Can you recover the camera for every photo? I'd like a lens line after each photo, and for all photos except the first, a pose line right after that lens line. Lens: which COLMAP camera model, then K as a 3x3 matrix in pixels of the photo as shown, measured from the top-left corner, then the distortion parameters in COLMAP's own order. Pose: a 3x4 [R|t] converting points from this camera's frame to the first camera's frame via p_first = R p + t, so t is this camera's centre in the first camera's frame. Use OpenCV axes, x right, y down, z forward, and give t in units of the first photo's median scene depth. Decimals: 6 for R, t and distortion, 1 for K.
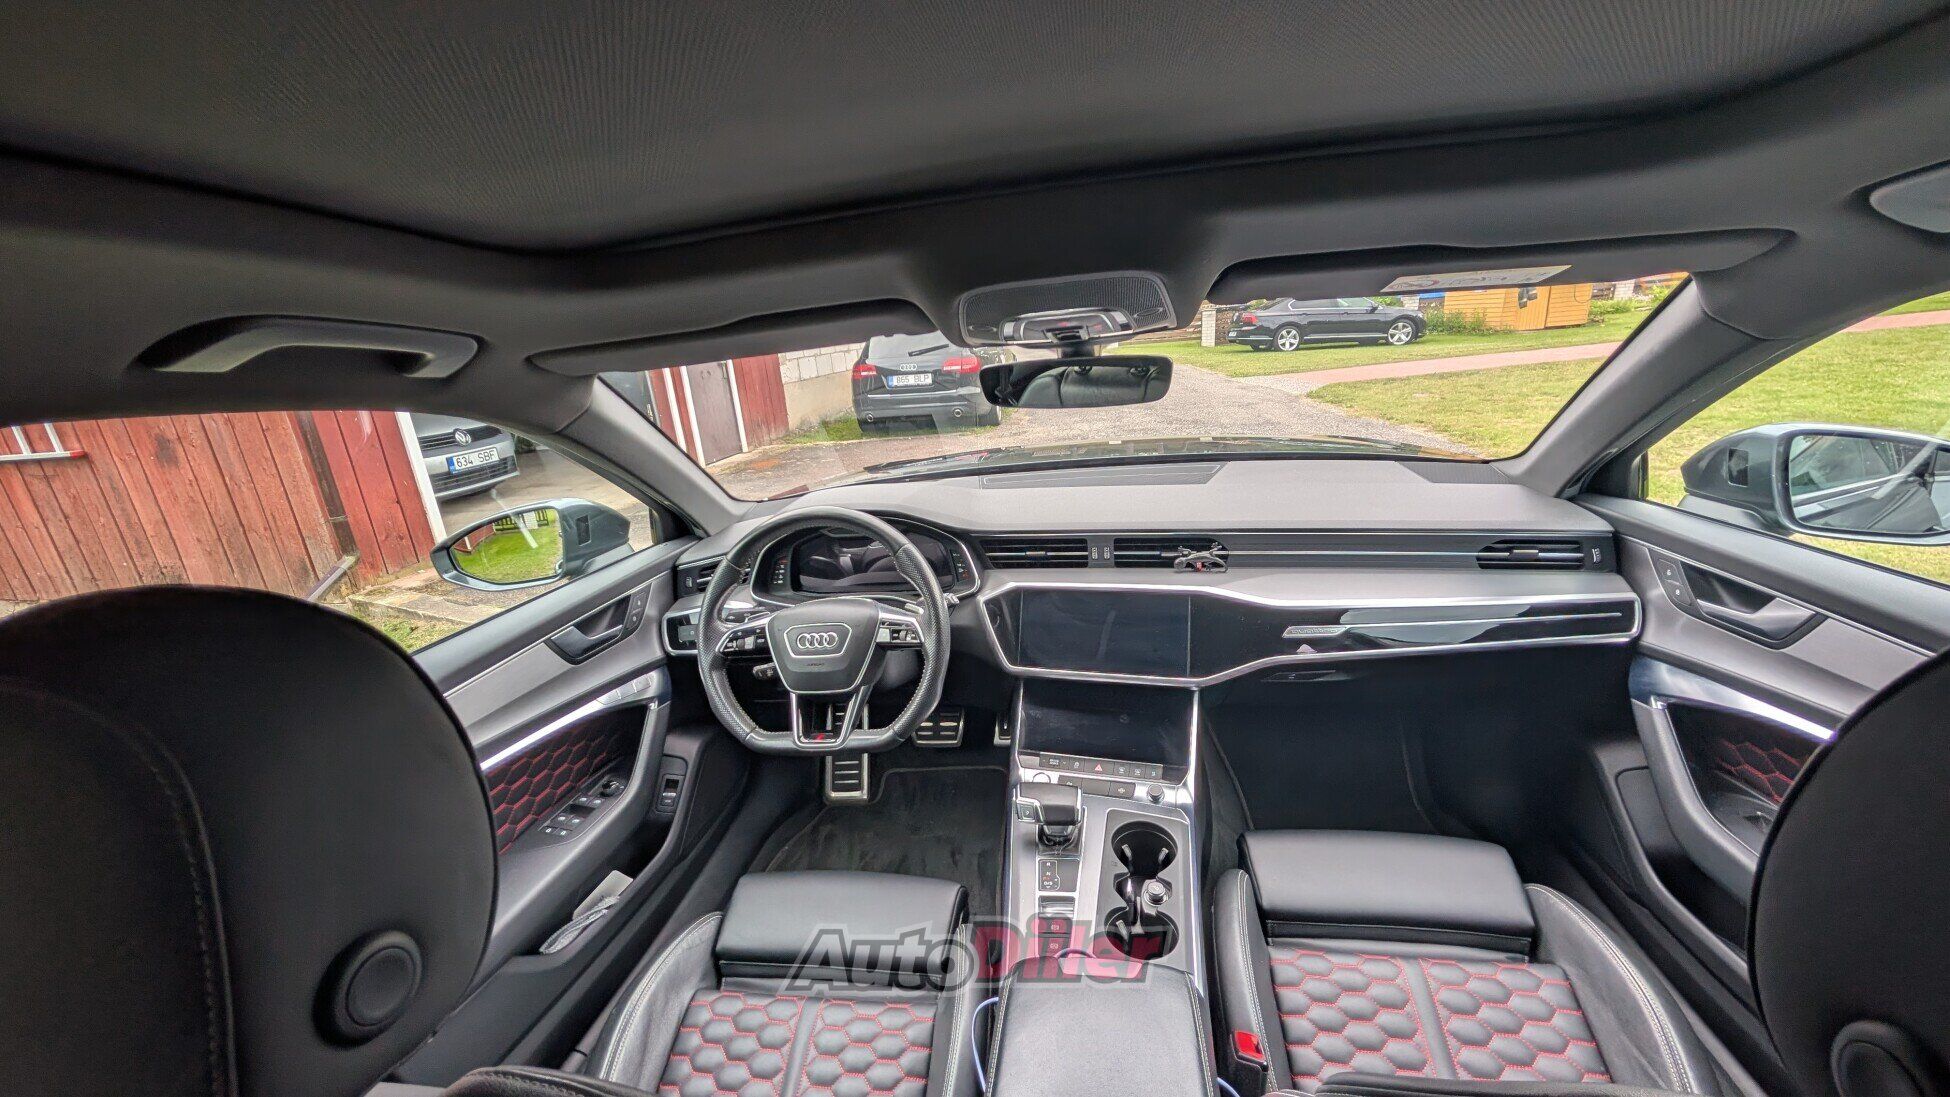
lens RADIAL K [[704.4, 0, 975.0], [0, 704.4, 548.5], [0, 0, 1]] dist [-0.000101, 0.000099]
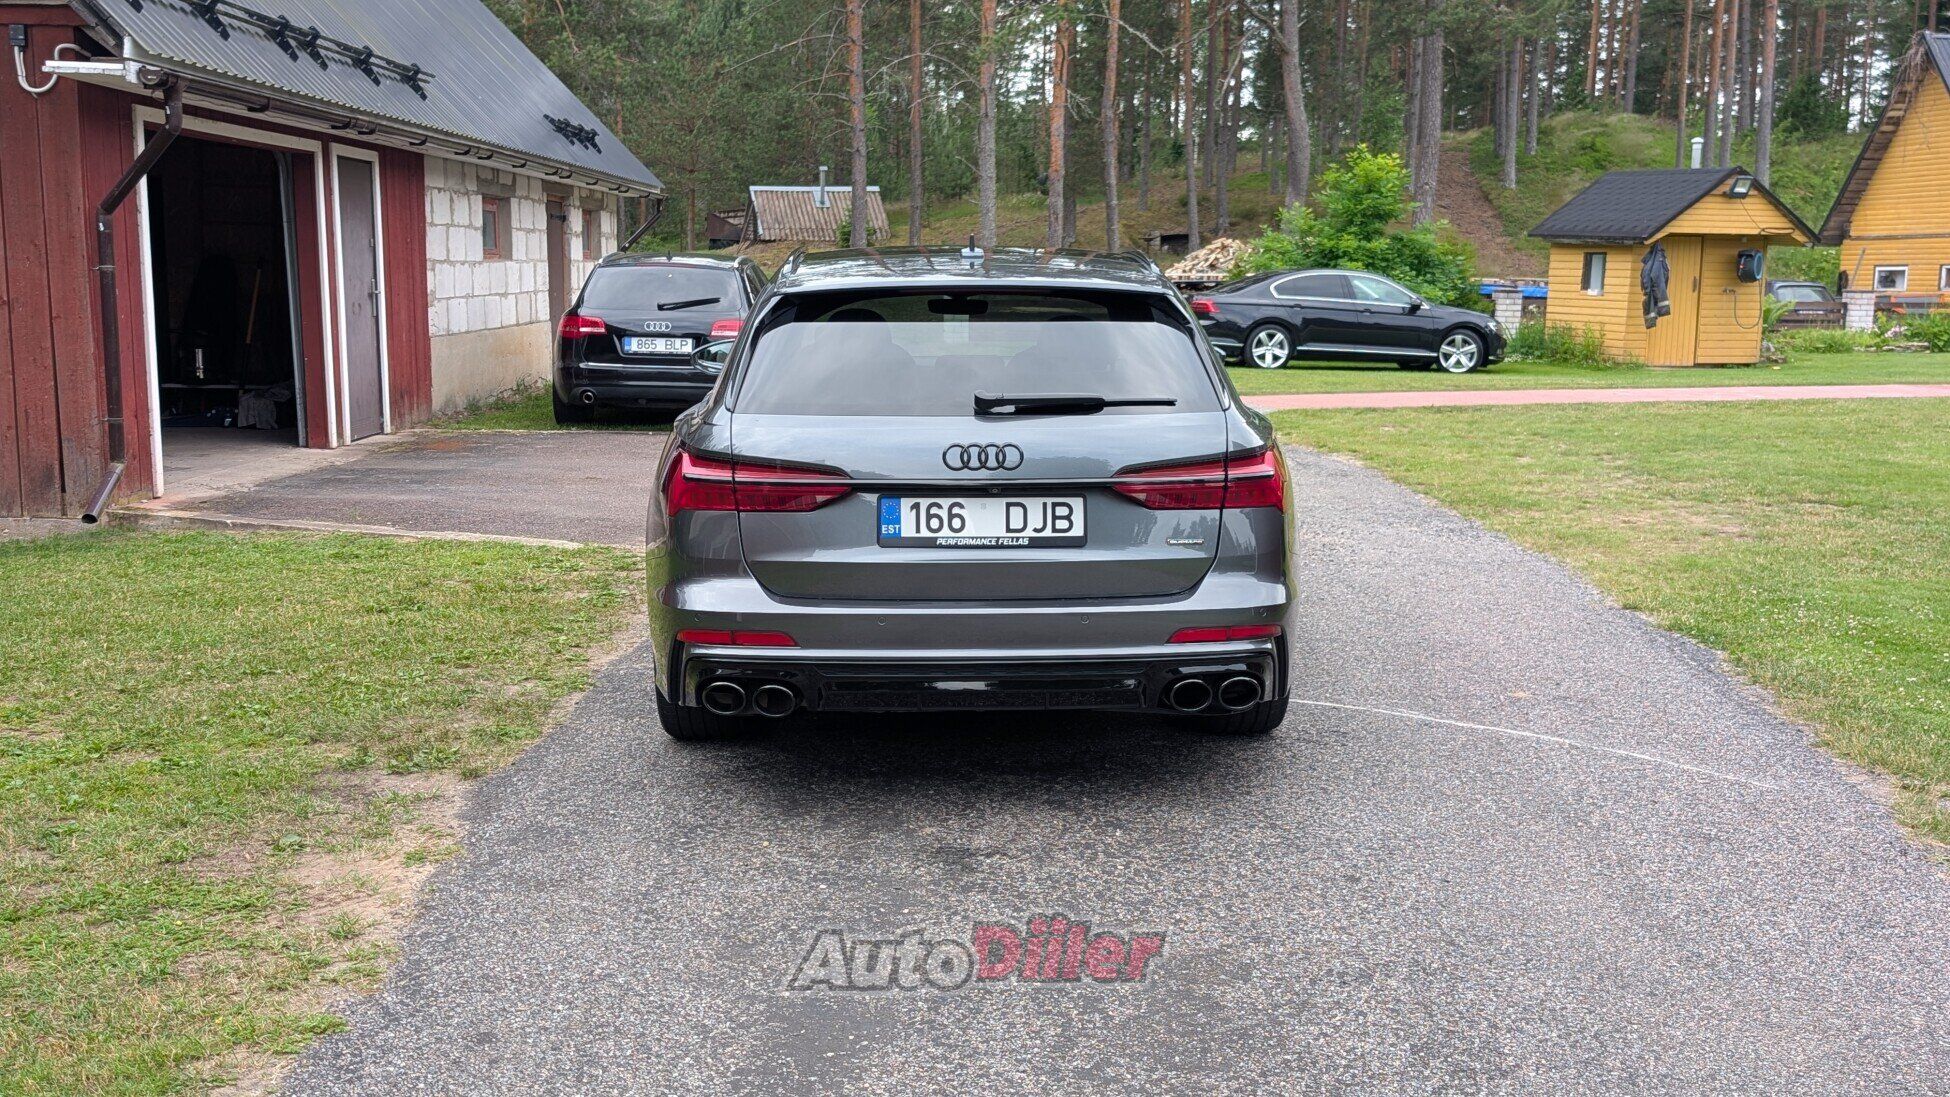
lens RADIAL K [[1888.0, 0, 975.0], [0, 1888.0, 548.5], [0, 0, 1]] dist [0.092424, -0.221025]
pose [[0.976385, 0.061259, 0.207172, -0.073052], [-0.025936, 0.985258, -0.169097, 0.111234], [-0.214477, 0.159731, 0.963580, -0.343332]]
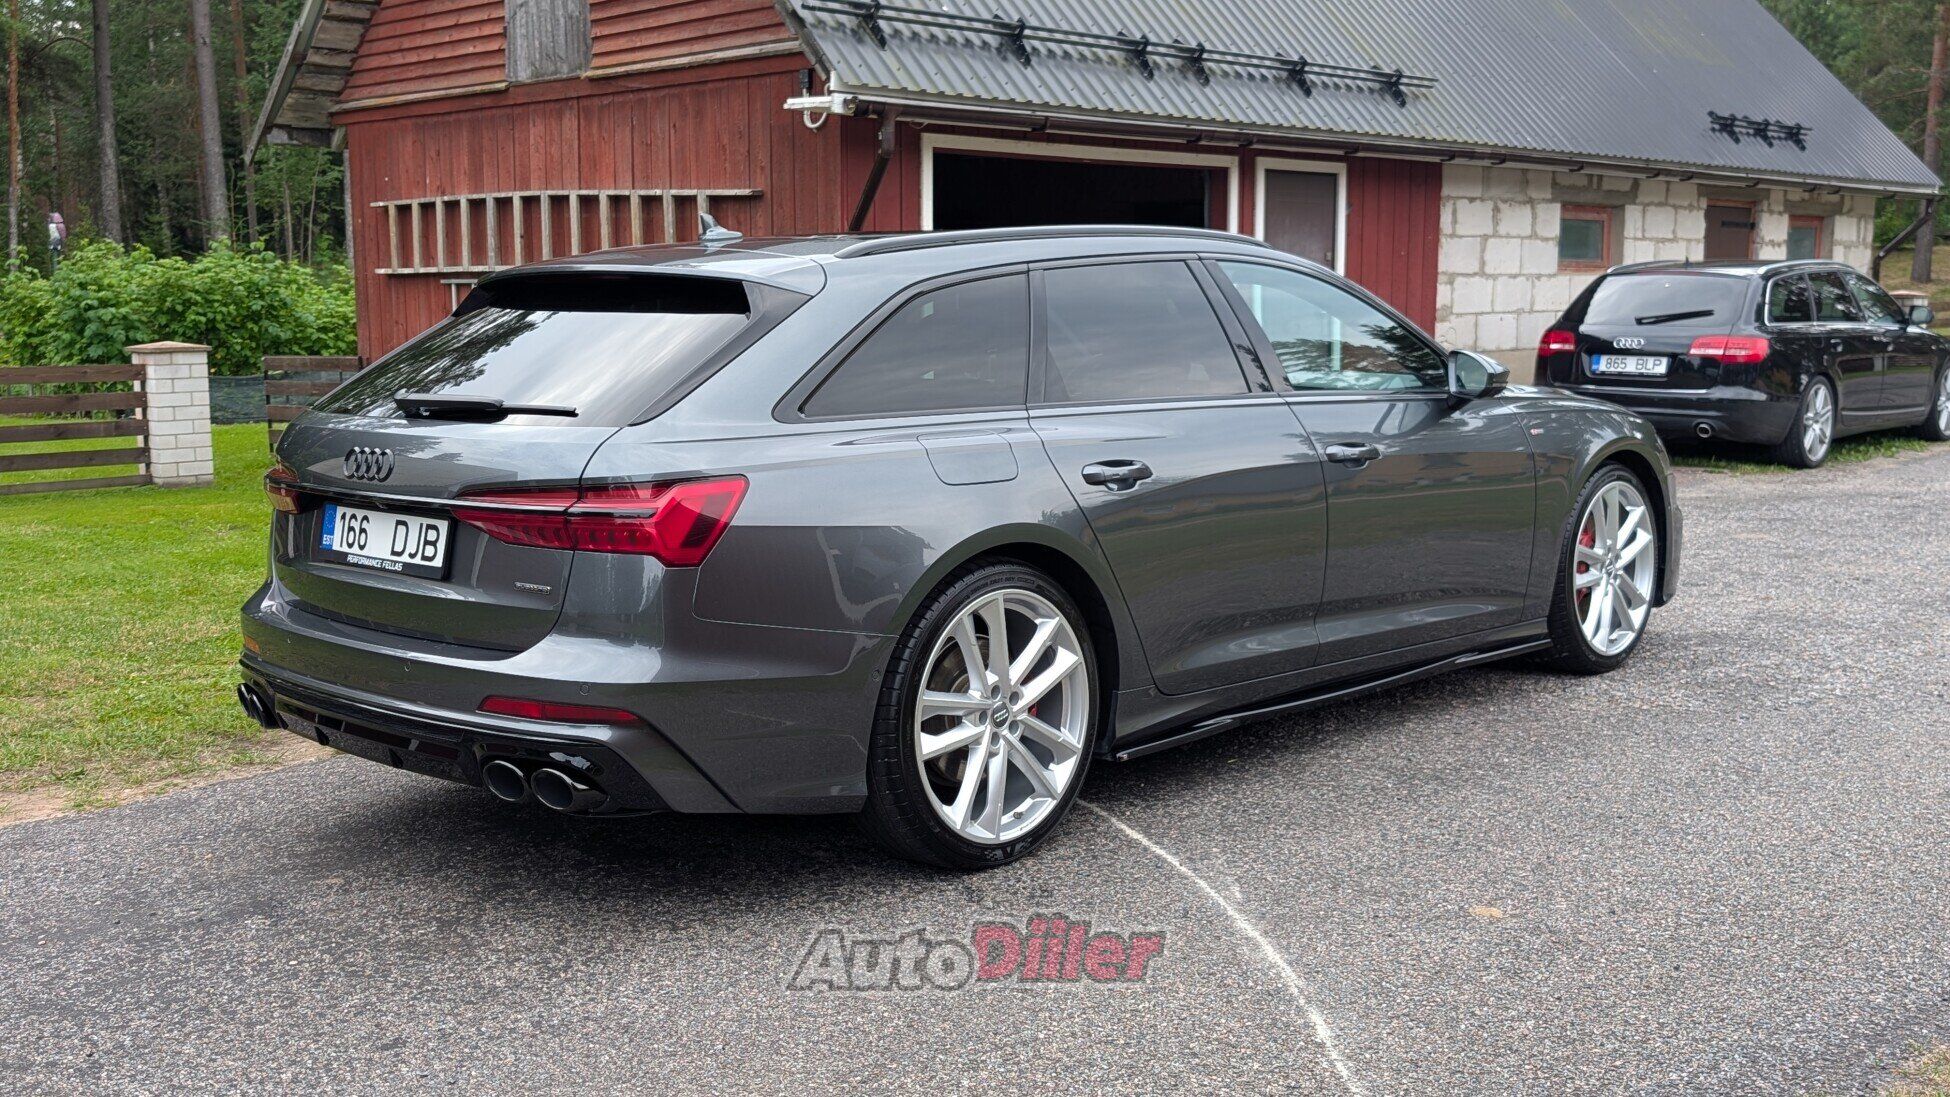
lens RADIAL K [[1888.0, 0, 975.0], [0, 1888.0, 548.5], [0, 0, 1]] dist [0.092424, -0.221025]
pose [[0.831086, 0.155005, -0.534106, 0.146303], [-0.230171, 0.970130, -0.076608, 0.068628], [0.506278, 0.186603, 0.841939, -0.254574]]
